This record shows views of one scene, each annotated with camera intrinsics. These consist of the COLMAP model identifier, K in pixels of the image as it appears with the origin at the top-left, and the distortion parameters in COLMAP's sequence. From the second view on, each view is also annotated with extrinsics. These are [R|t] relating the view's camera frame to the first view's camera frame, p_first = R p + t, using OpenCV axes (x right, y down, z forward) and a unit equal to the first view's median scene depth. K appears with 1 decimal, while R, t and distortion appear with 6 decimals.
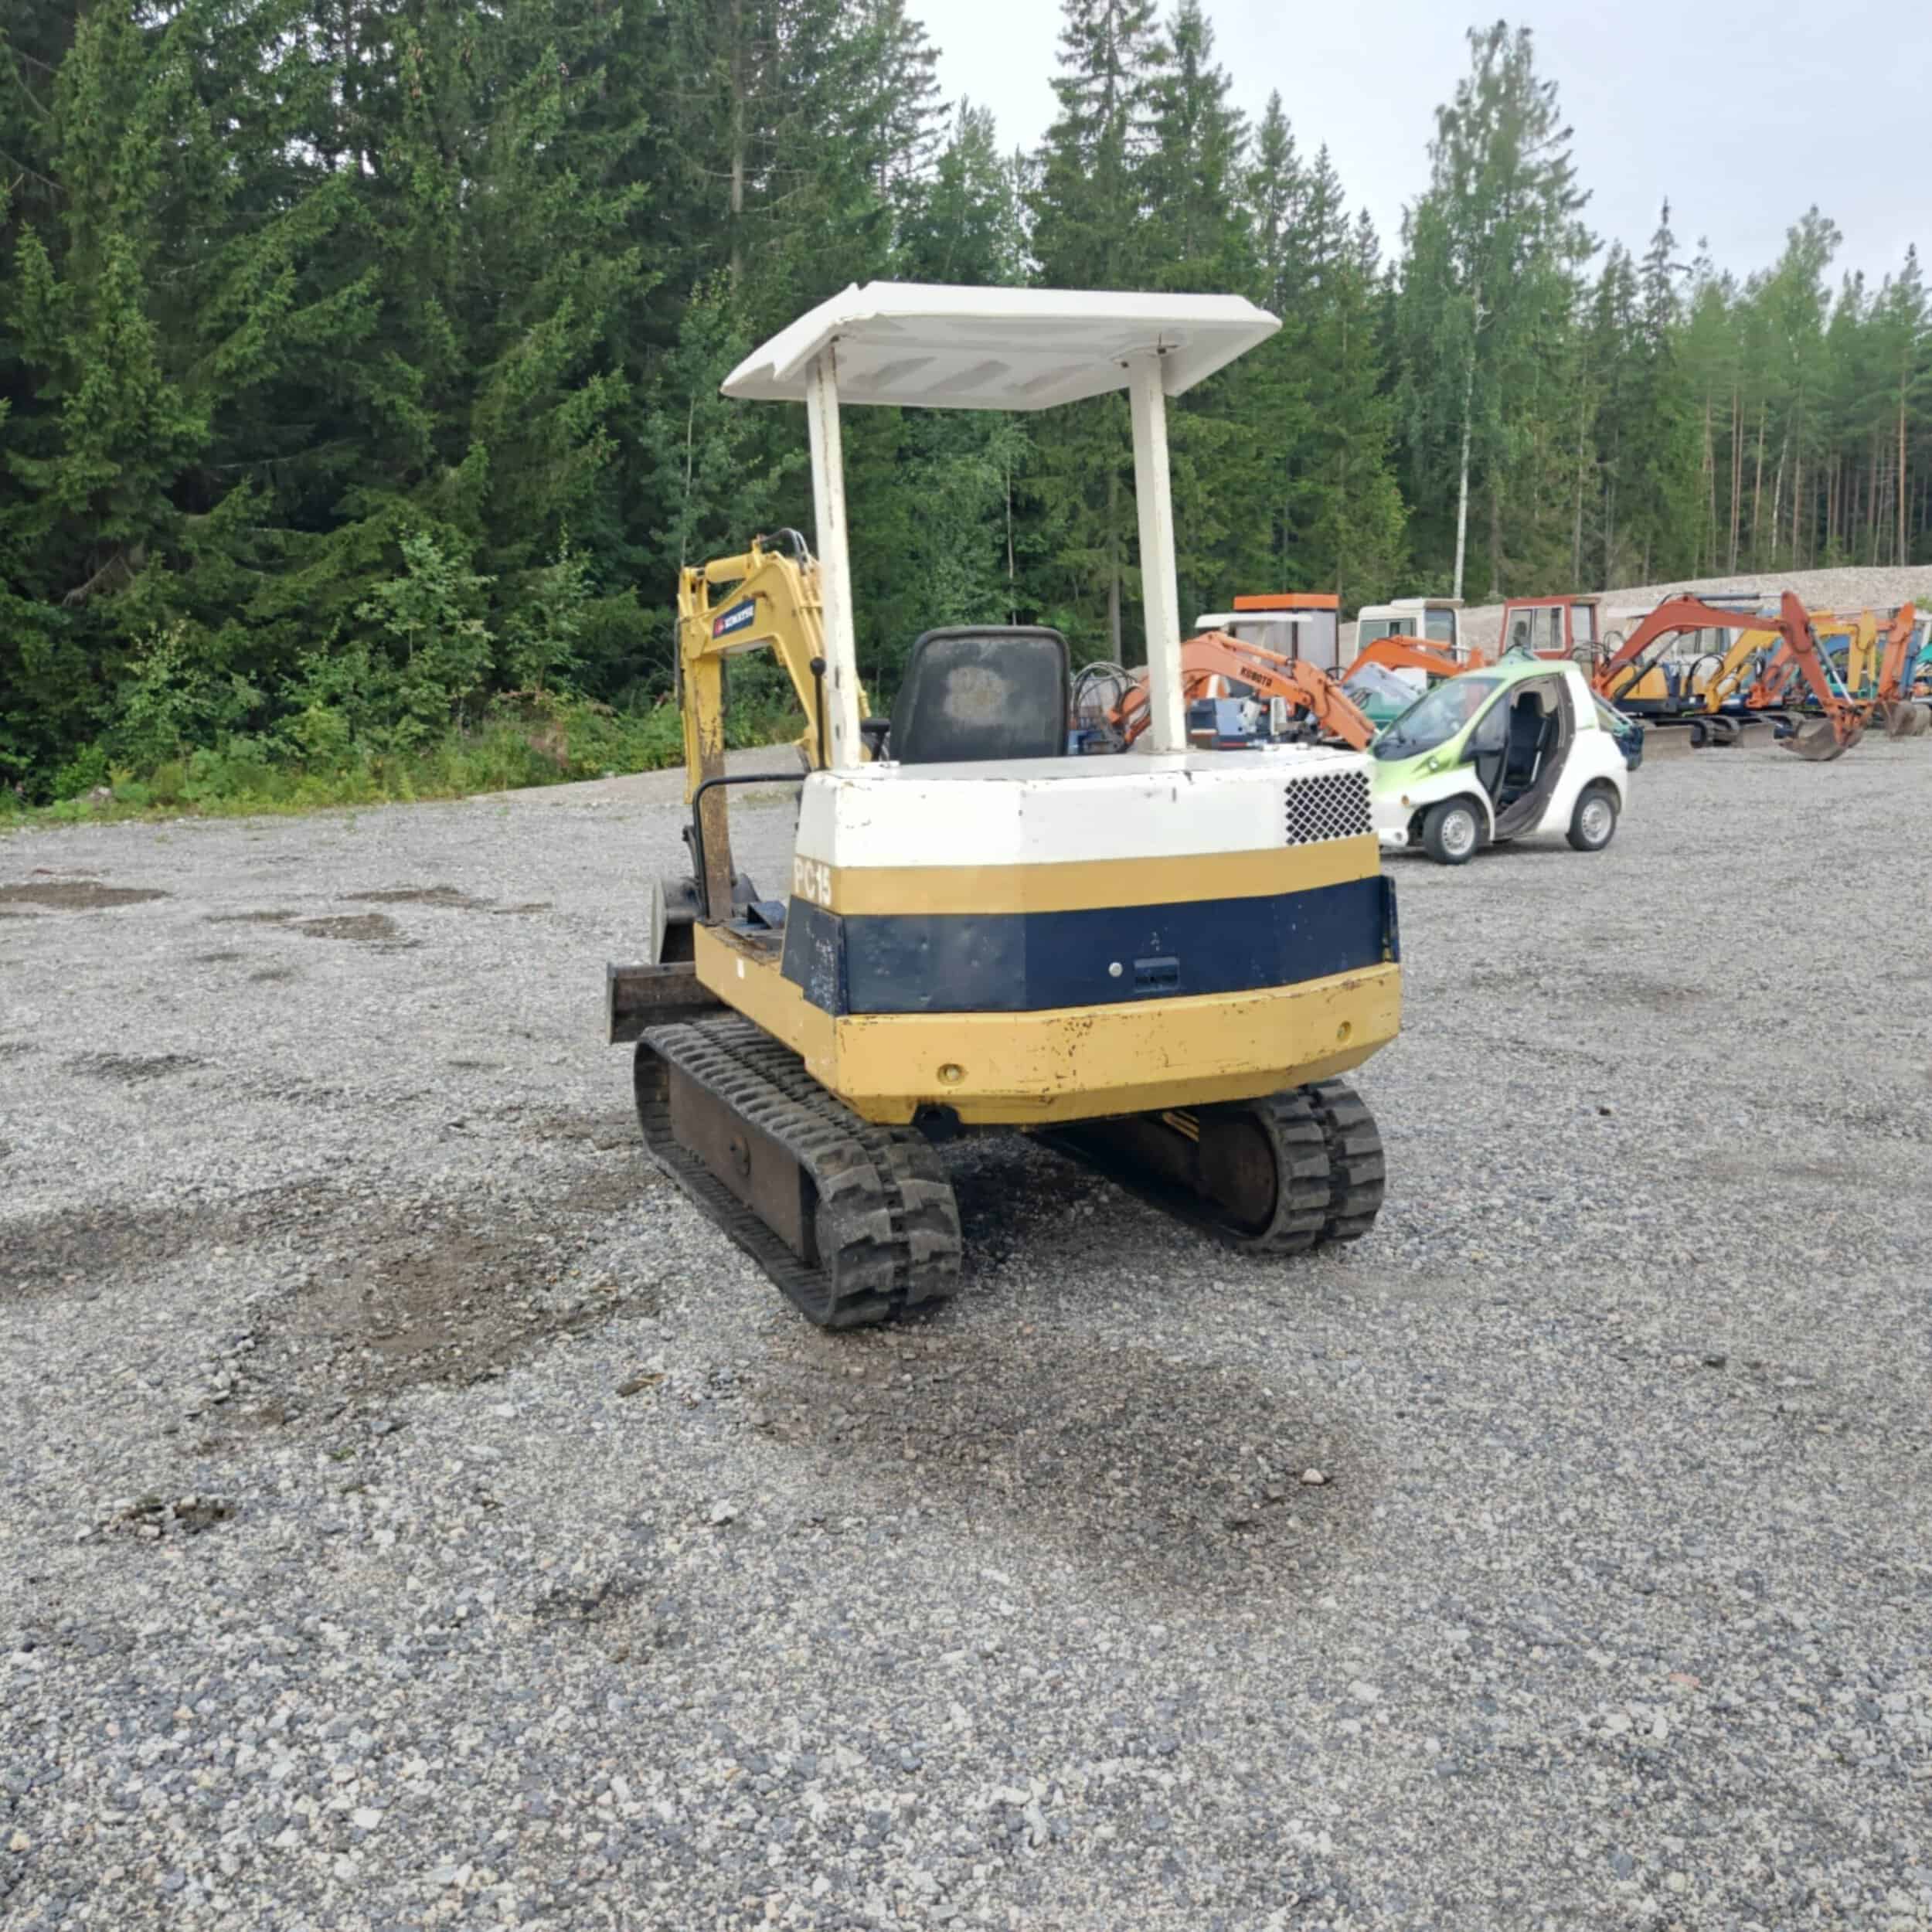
lens RADIAL K [[1812.1, 0, 980.7], [0, 1812.1, 986.4], [0, 0, 1]] dist [0.005438, 0.005223]
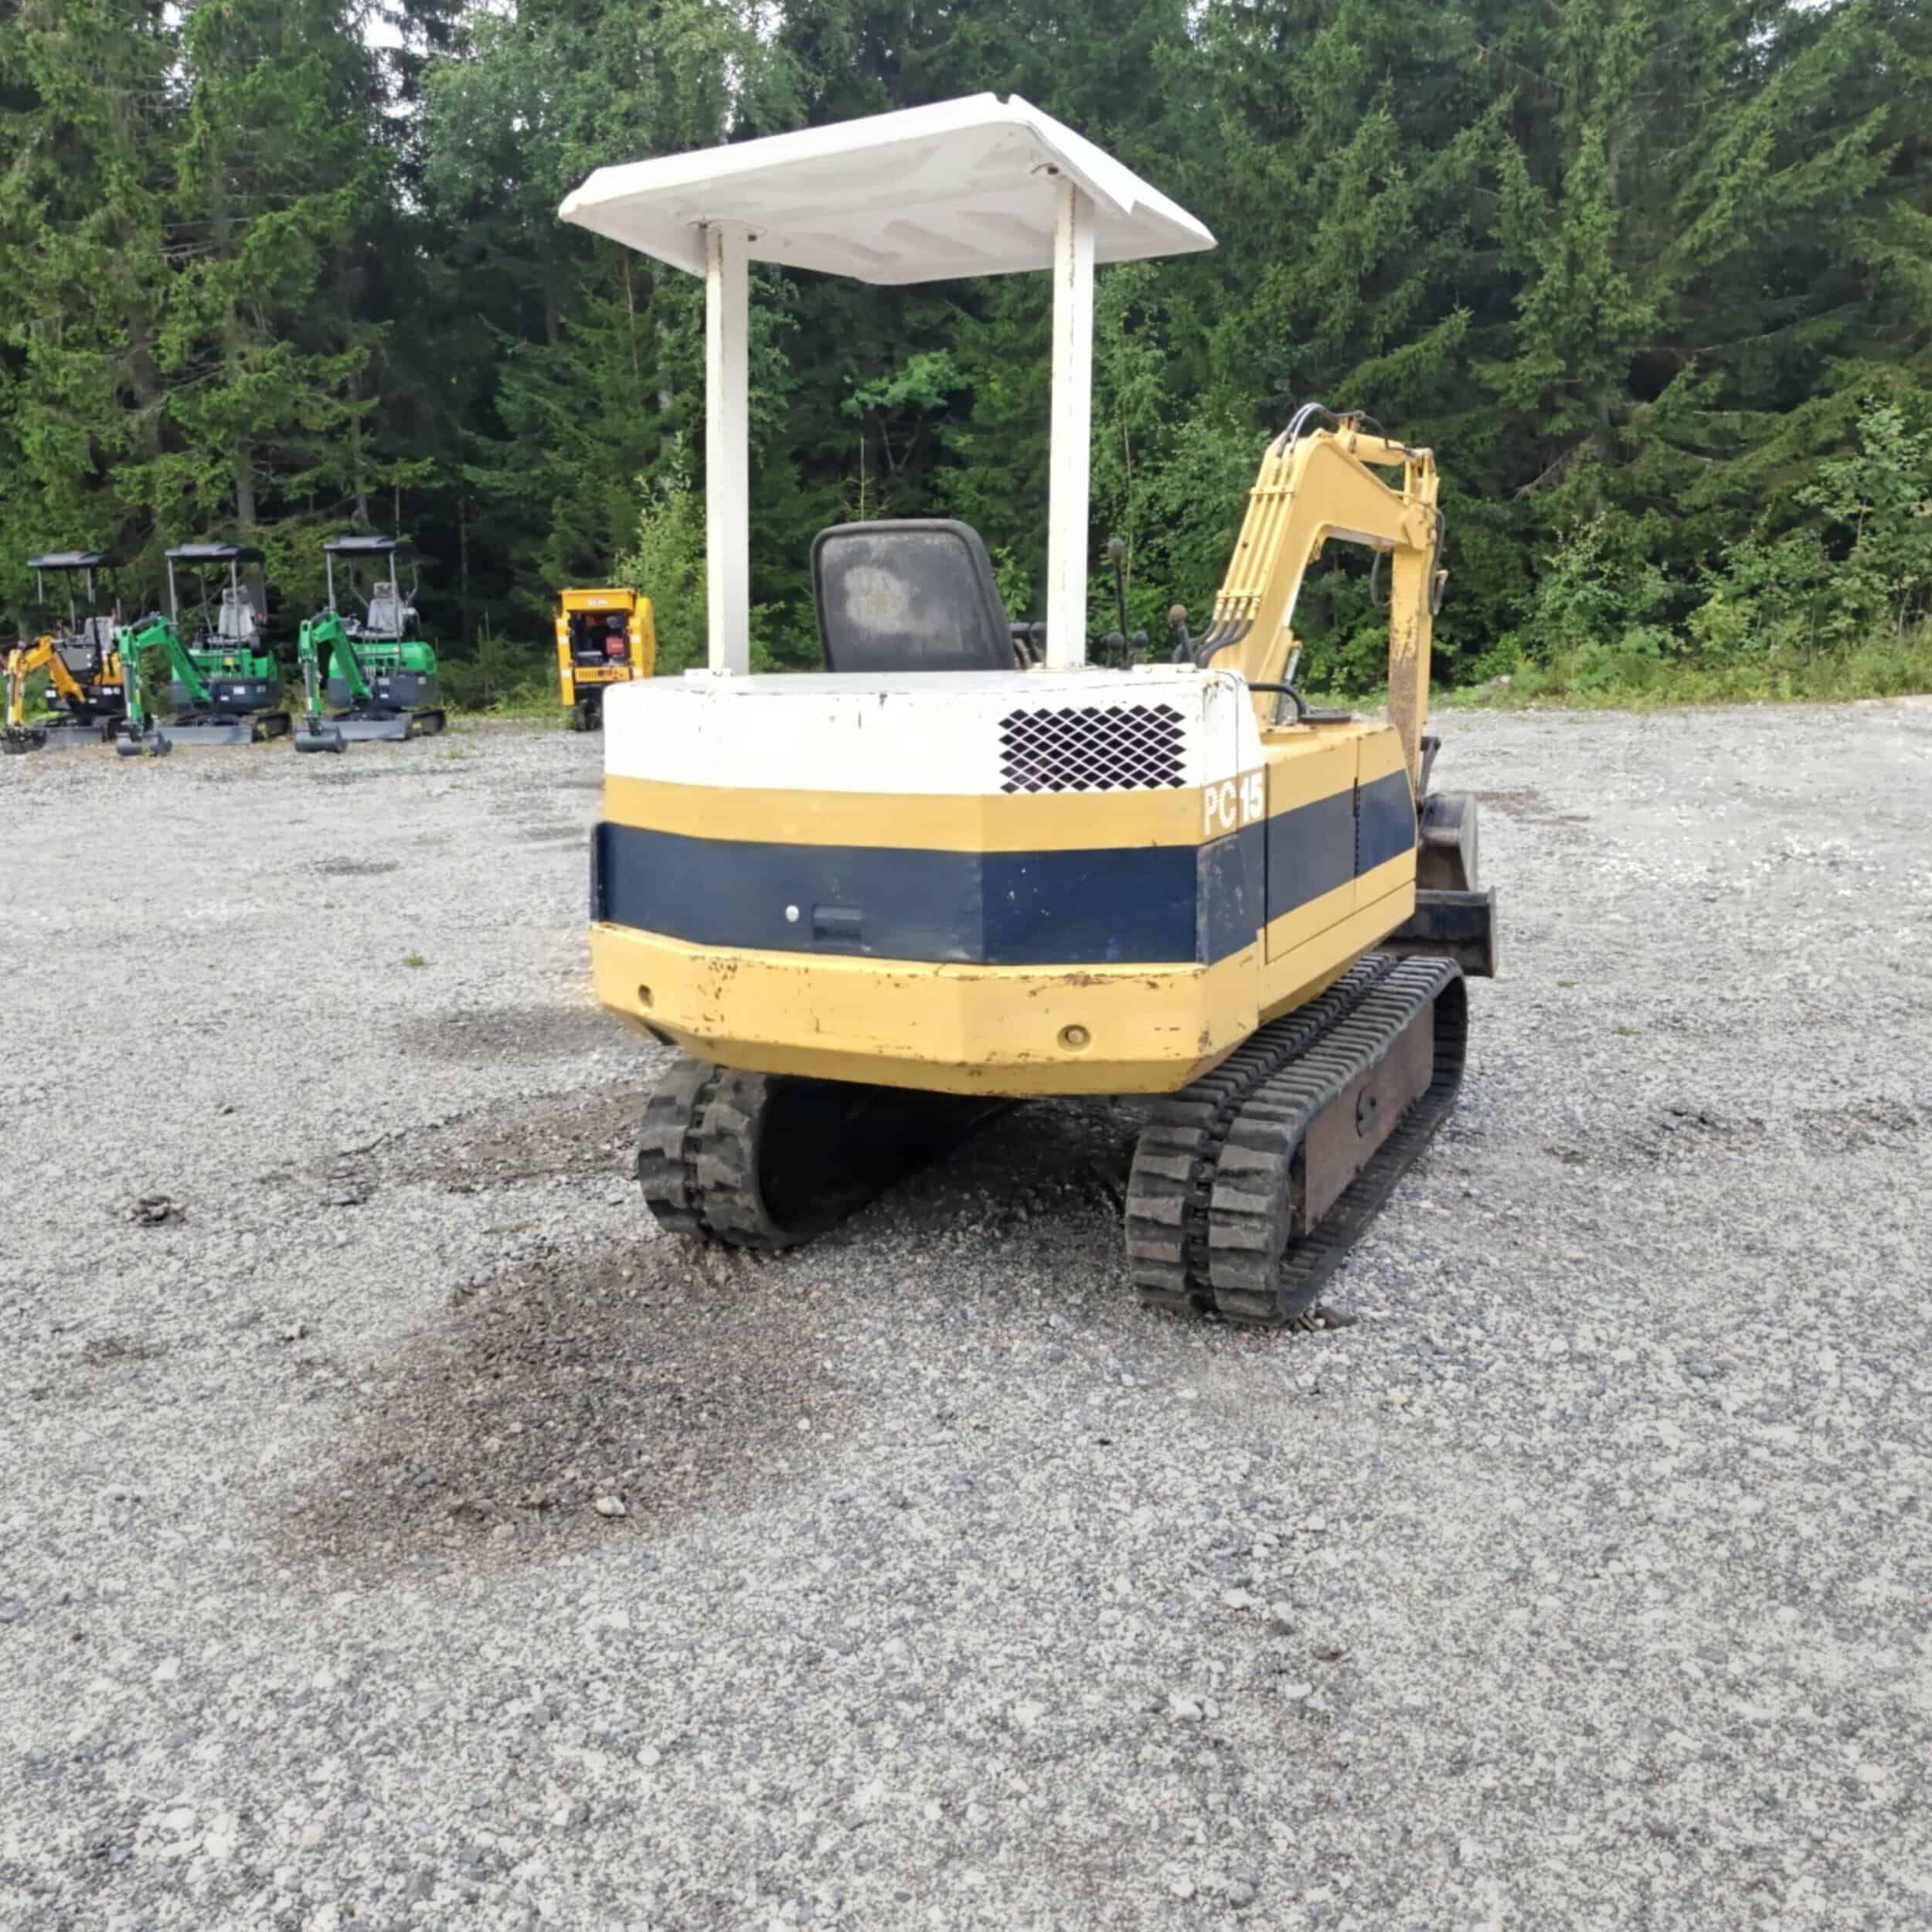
lens RADIAL K [[1812.1, 0, 980.7], [0, 1812.1, 986.4], [0, 0, 1]] dist [0.005438, 0.005223]
pose [[0.651077, 0.162766, -0.741354, 0.692119], [-0.118999, 0.986547, 0.112091, -0.073648], [0.749625, 0.015241, 0.661687, 0.418807]]
